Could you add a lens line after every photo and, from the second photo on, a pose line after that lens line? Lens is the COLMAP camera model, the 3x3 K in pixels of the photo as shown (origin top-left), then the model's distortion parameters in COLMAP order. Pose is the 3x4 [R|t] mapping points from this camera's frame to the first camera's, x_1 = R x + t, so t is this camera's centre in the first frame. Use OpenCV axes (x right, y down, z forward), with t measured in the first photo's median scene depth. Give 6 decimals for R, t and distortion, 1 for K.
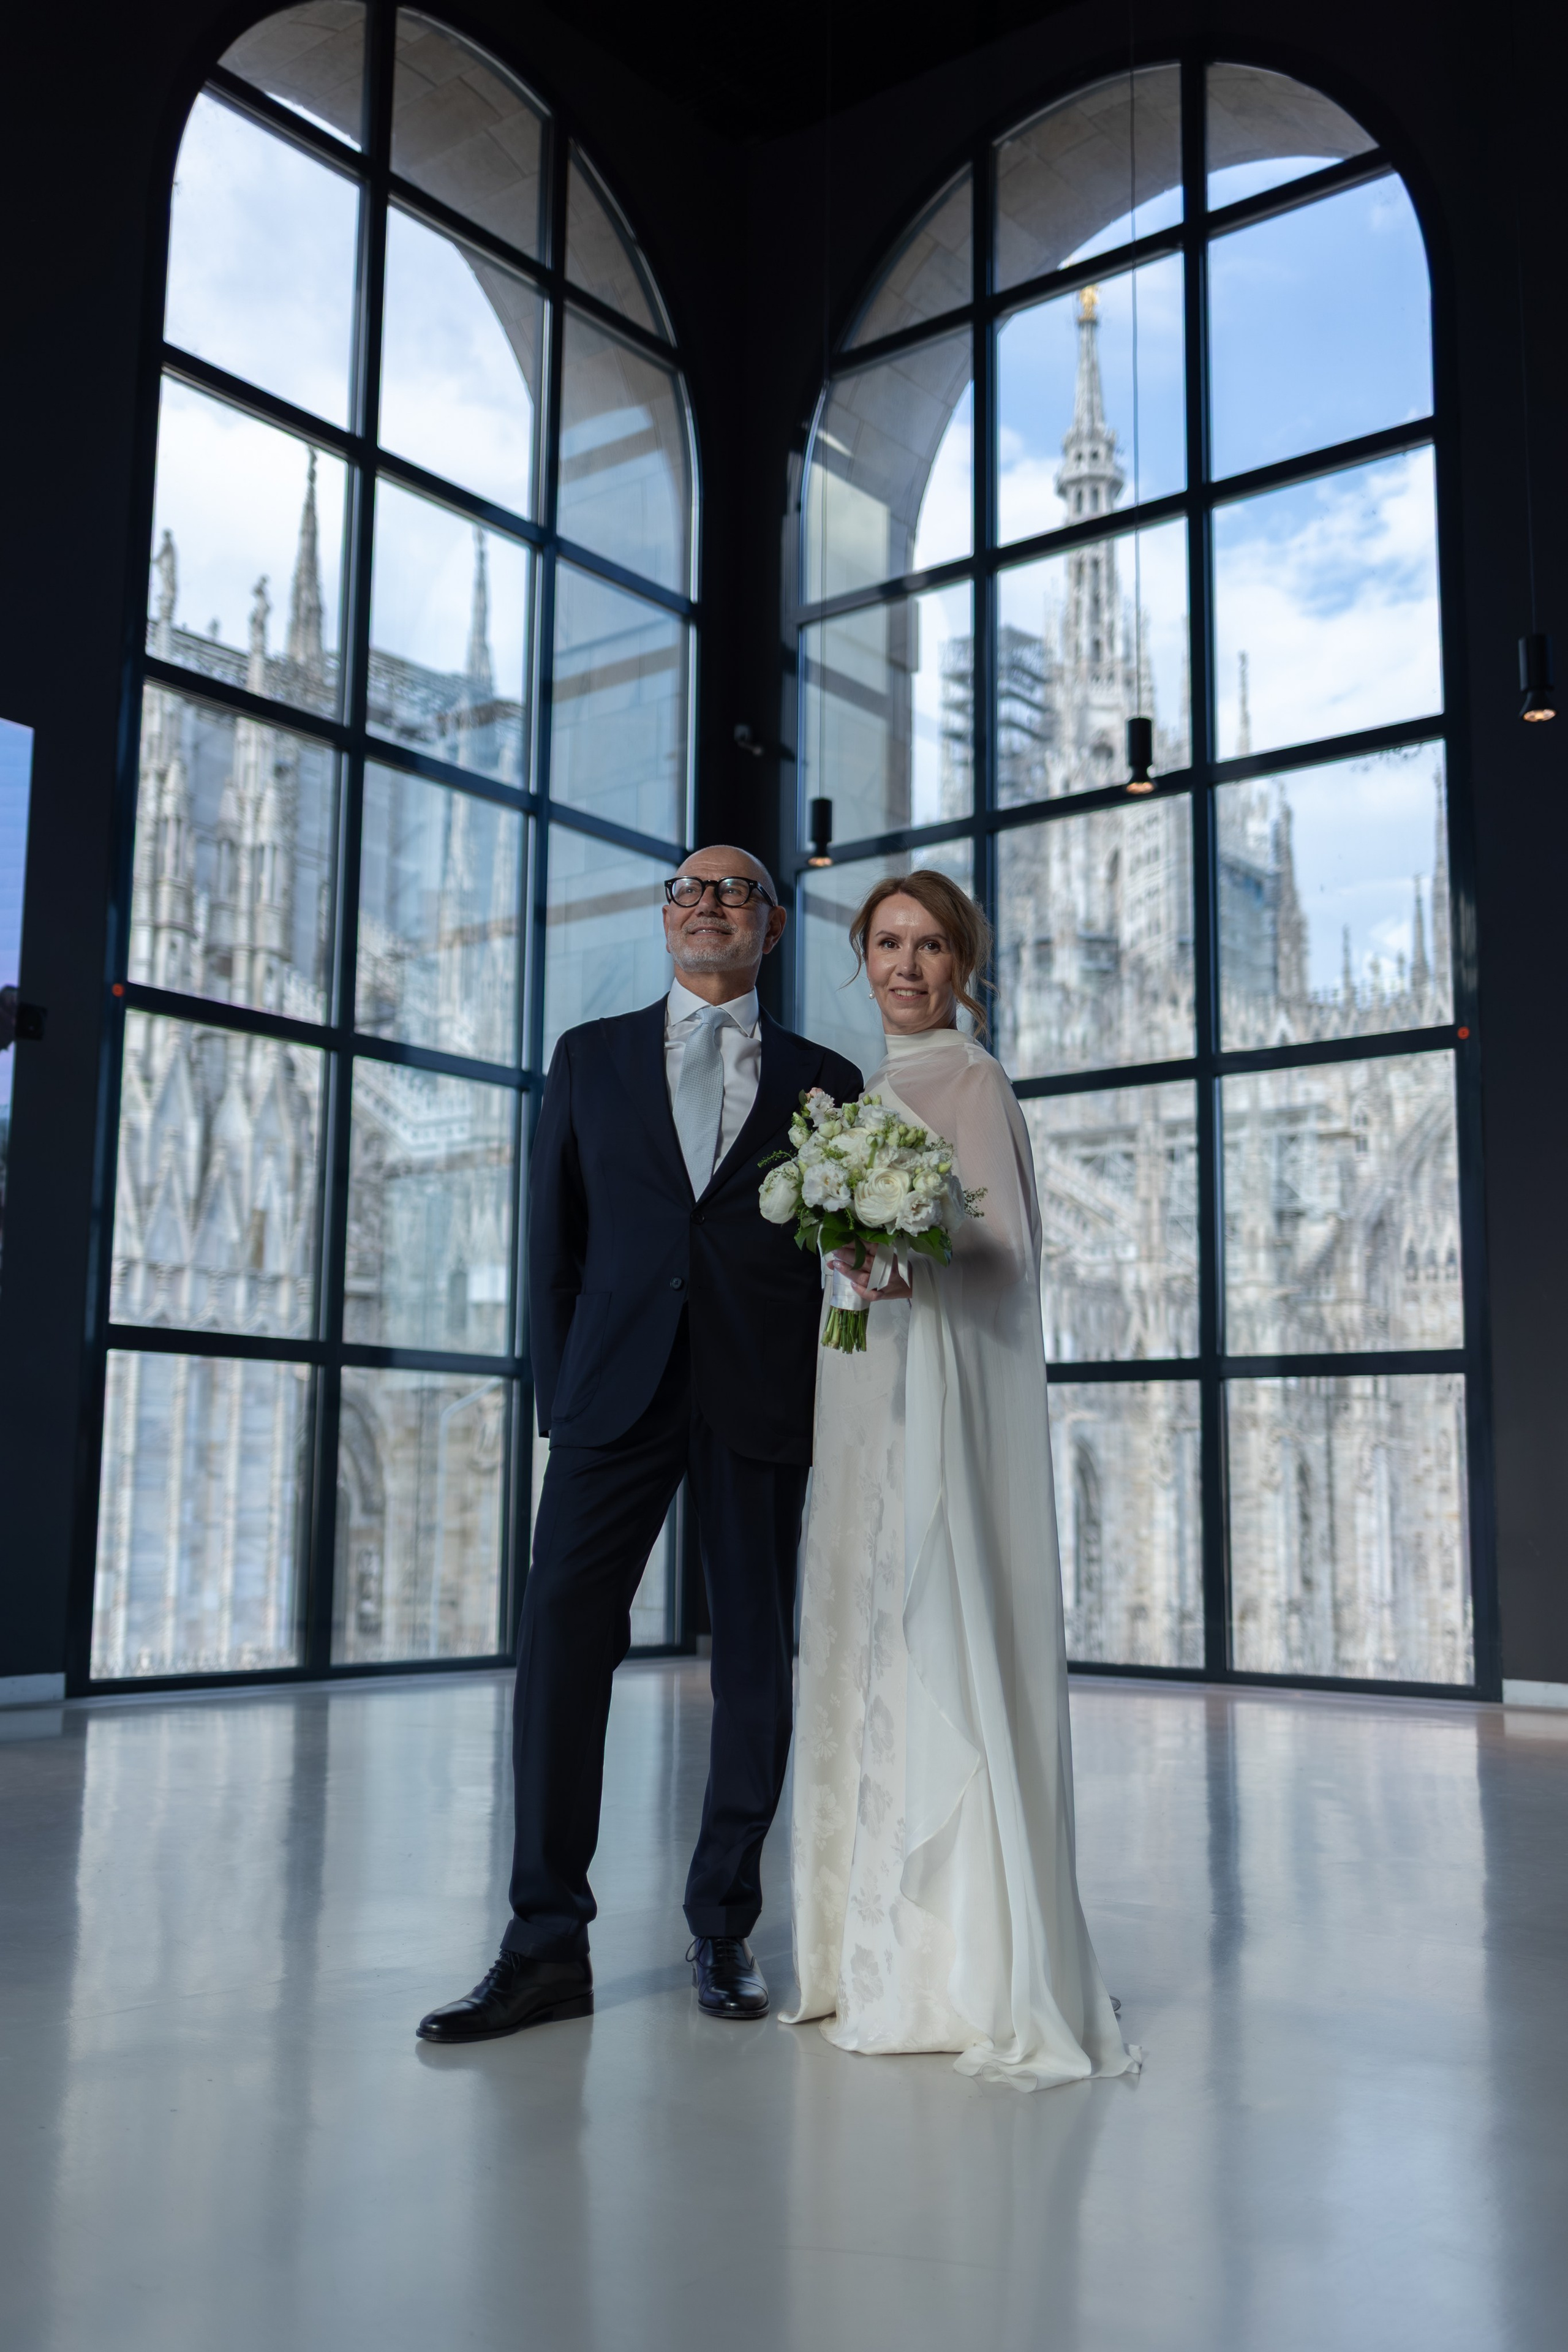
lens RADIAL K [[2246.7, 0, 784.0], [0, 2246.7, 1176.0], [0, 0, 1]] dist [0.006192, -0.009352]
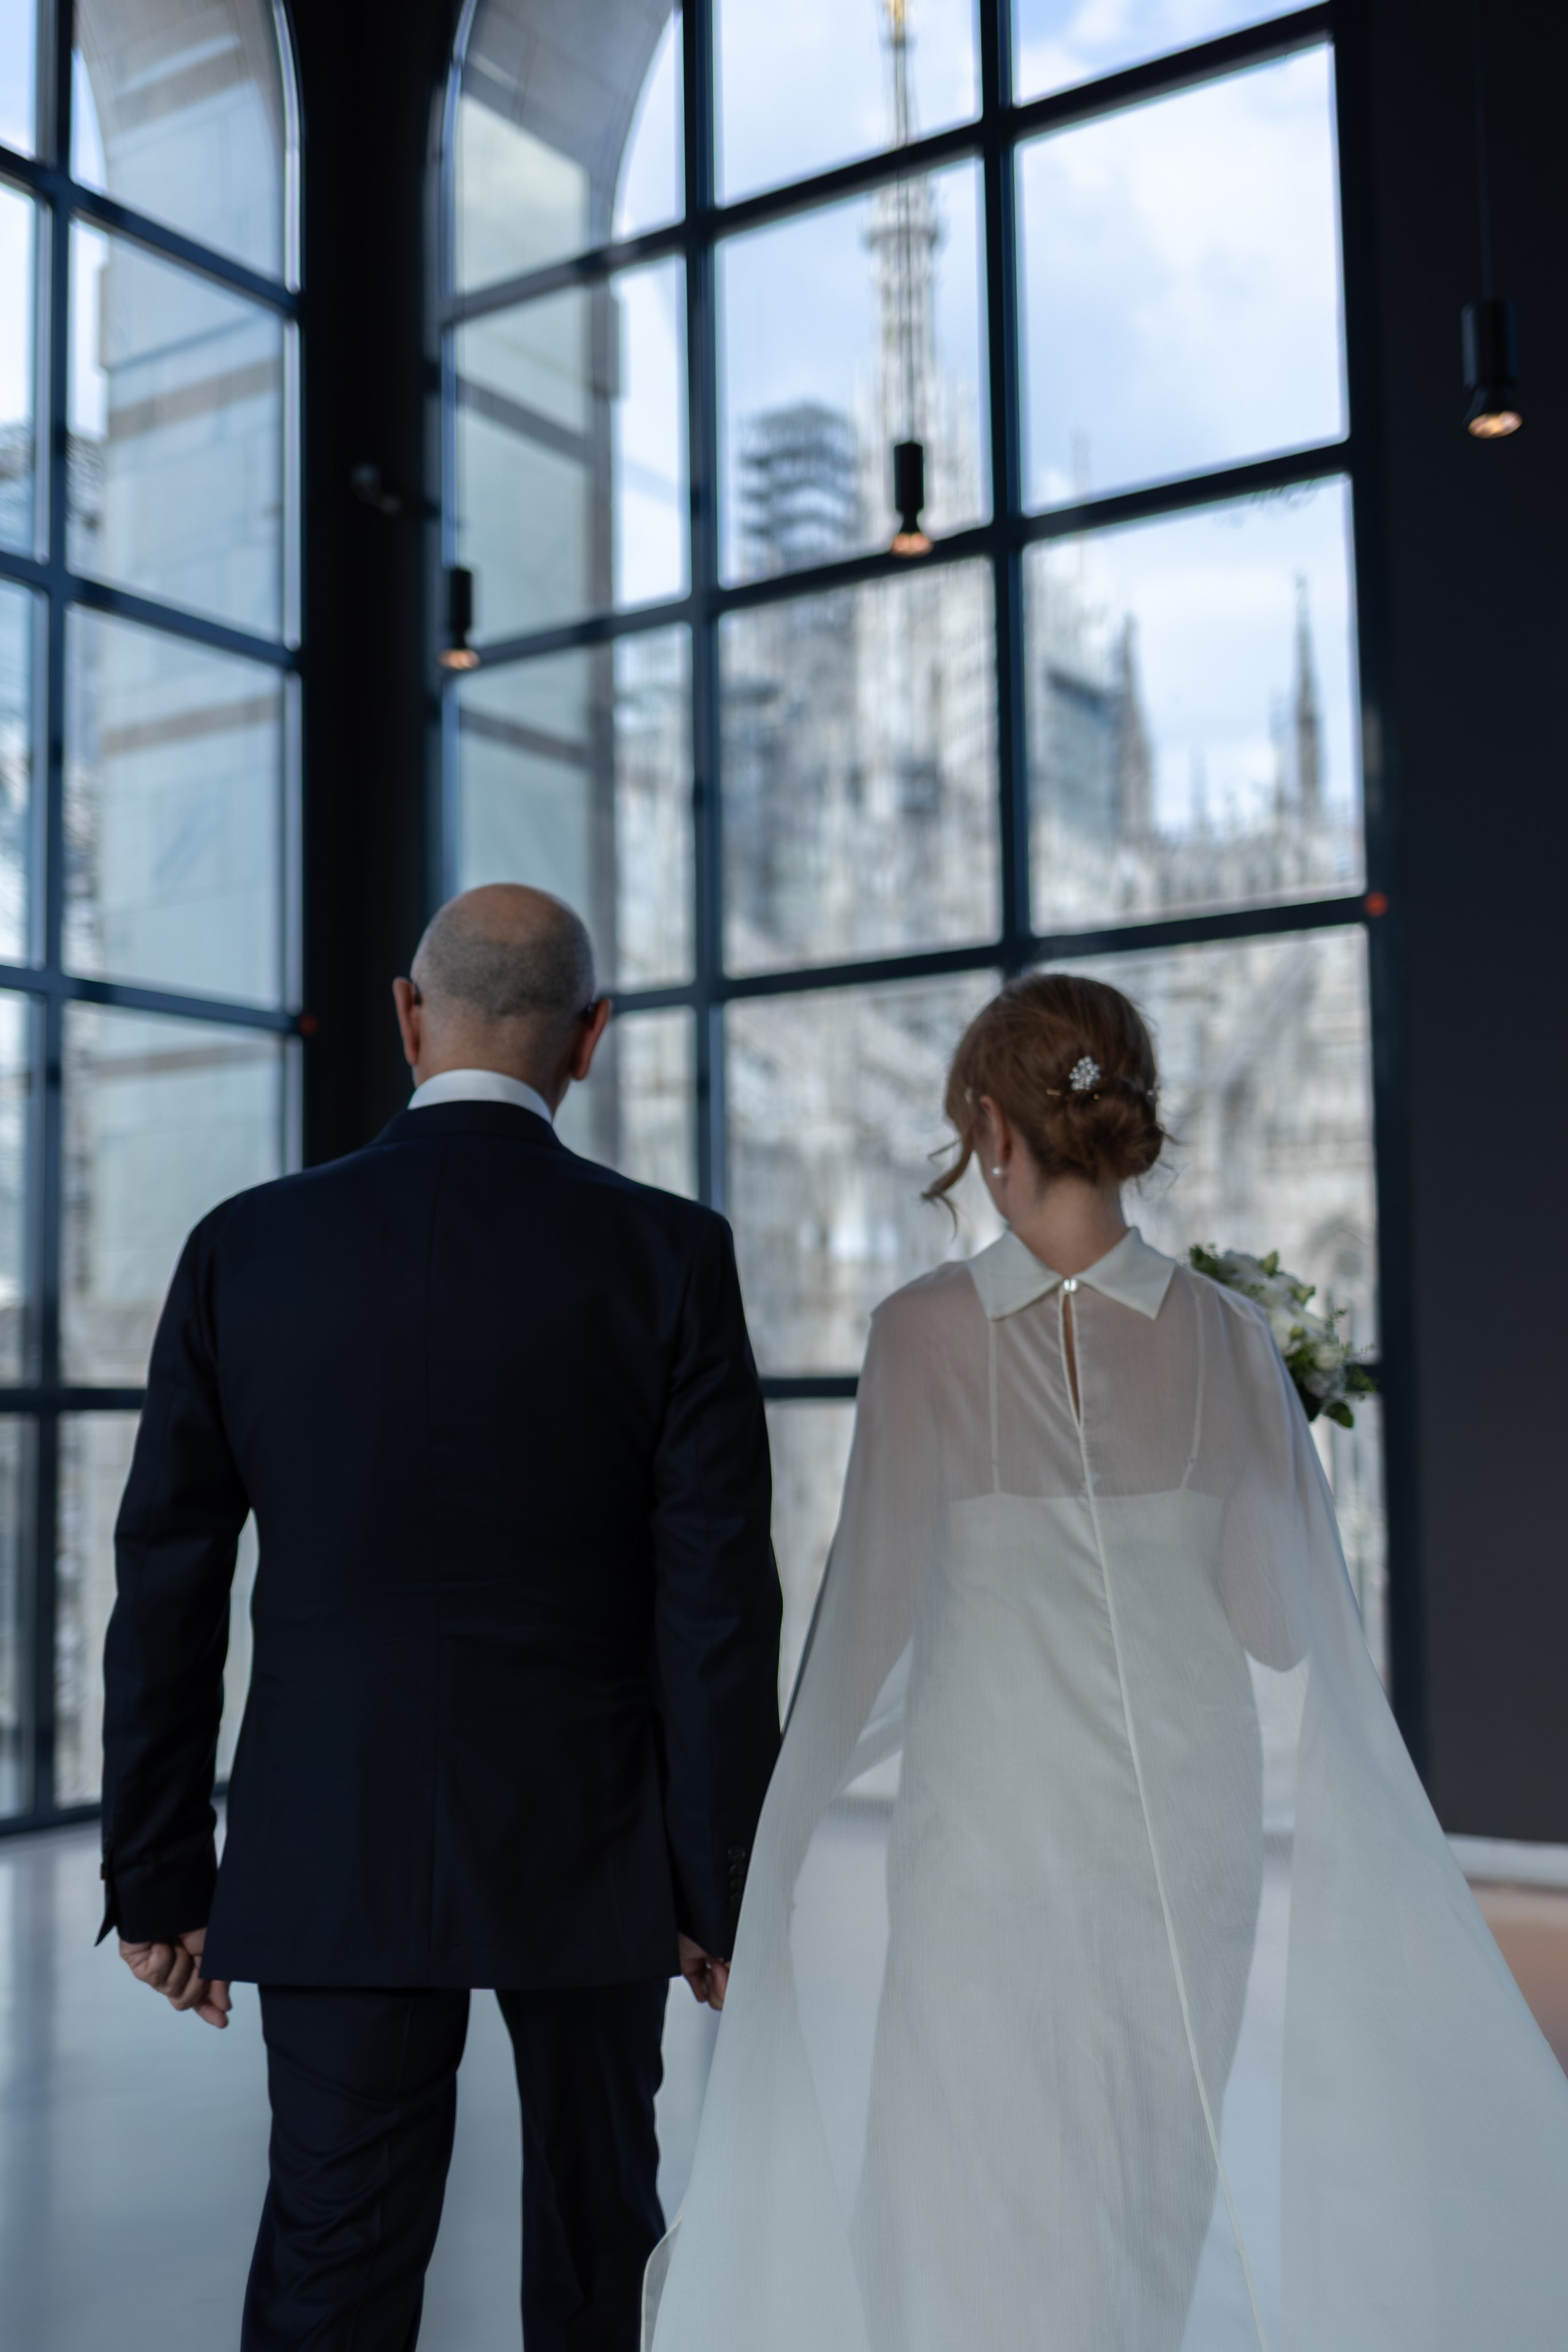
lens RADIAL K [[2537.8, 0, 784.0], [0, 2537.8, 1176.0], [0, 0, 1]] dist [0.001024, -0.003278]
pose [[0.996402, -0.019234, 0.082540, 0.034872], [0.014742, 0.998395, 0.054689, -0.016402], [-0.083460, -0.053275, 0.995086, 0.150902]]
